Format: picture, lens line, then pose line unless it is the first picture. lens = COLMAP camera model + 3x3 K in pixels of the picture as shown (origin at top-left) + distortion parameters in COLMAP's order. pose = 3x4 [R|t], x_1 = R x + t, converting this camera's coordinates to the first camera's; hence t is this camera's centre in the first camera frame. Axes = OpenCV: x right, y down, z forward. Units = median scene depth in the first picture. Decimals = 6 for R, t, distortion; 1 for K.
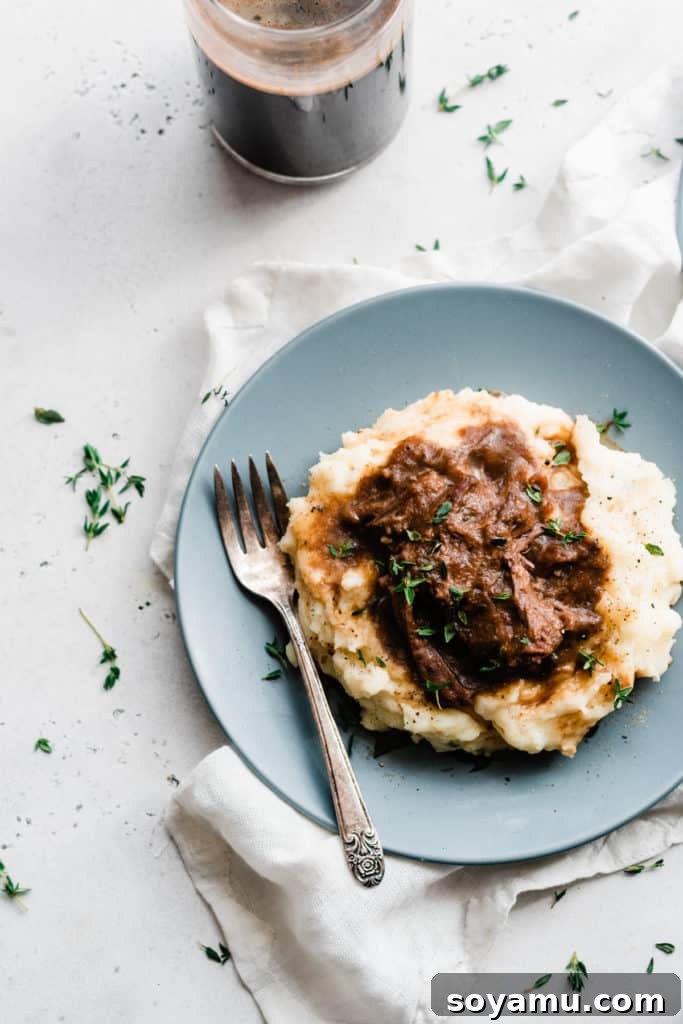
lens RADIAL K [[2479.7, 0, 338.0], [0, 2479.7, 515.4], [0, 0, 1]] dist [0.032685, 0.000000]
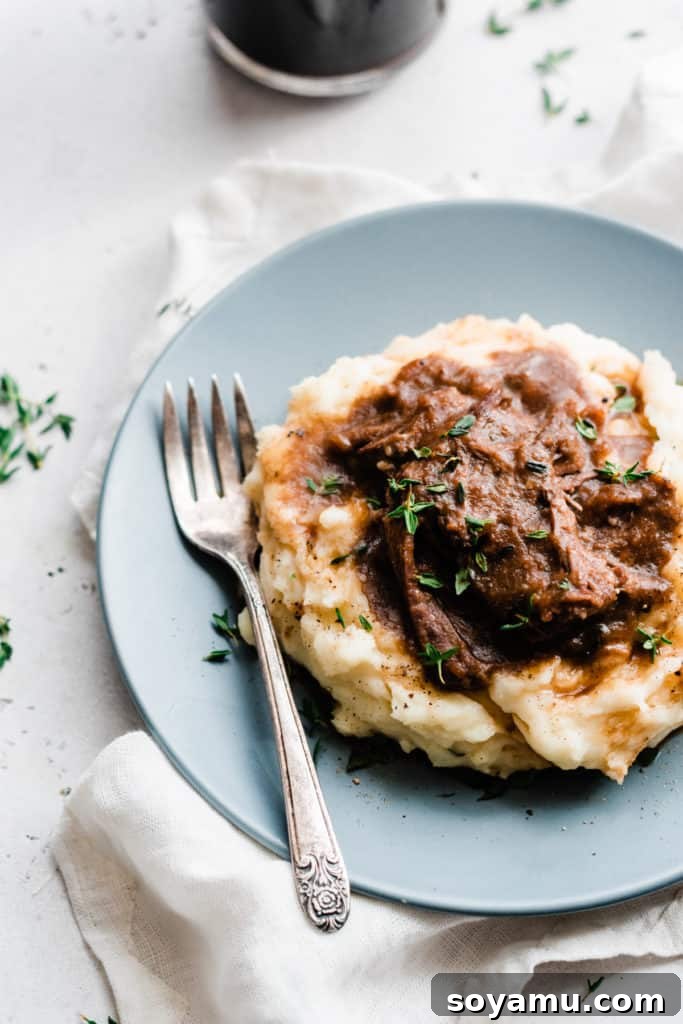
lens RADIAL K [[2479.7, 0, 346.1], [0, 2479.7, 503.0], [0, 0, 1]] dist [0.032685, 0.000000]
pose [[0.997309, 0.071483, -0.016278, 0.020419], [-0.073237, 0.961316, -0.265532, 0.214368], [-0.003333, 0.266010, 0.963965, 0.281255]]
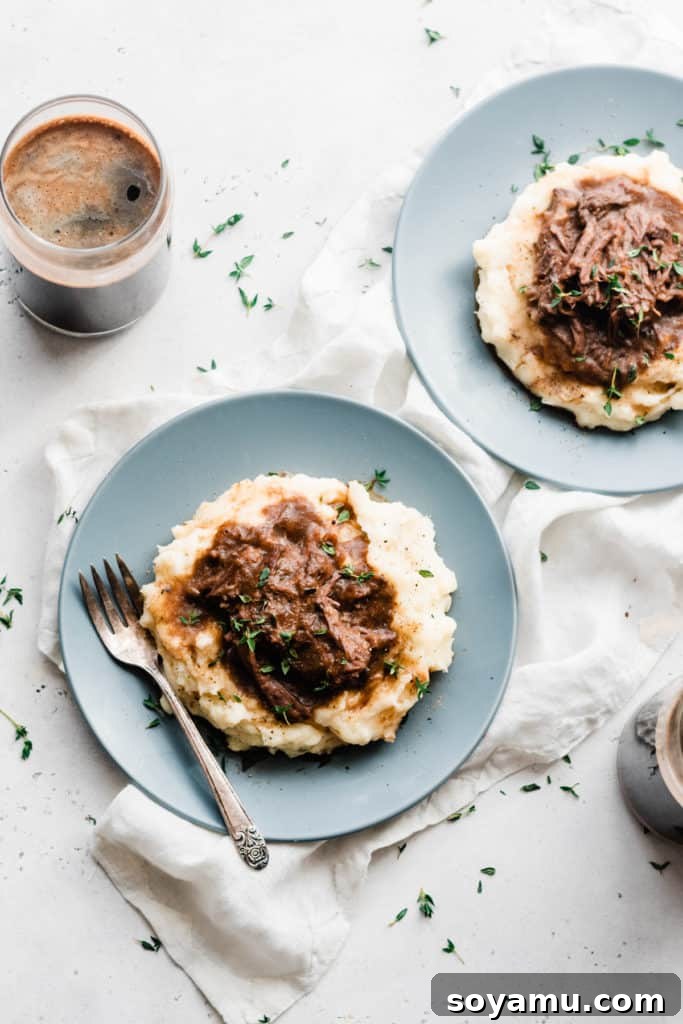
lens RADIAL K [[2965.8, 0, 377.8], [0, 2965.8, 509.5], [0, 0, 1]] dist [0.036839, 0.000000]
pose [[0.975567, -0.180778, 0.124852, -0.085136], [0.178752, 0.983514, 0.027335, -0.066053], [-0.127736, -0.004349, 0.991799, -0.538563]]
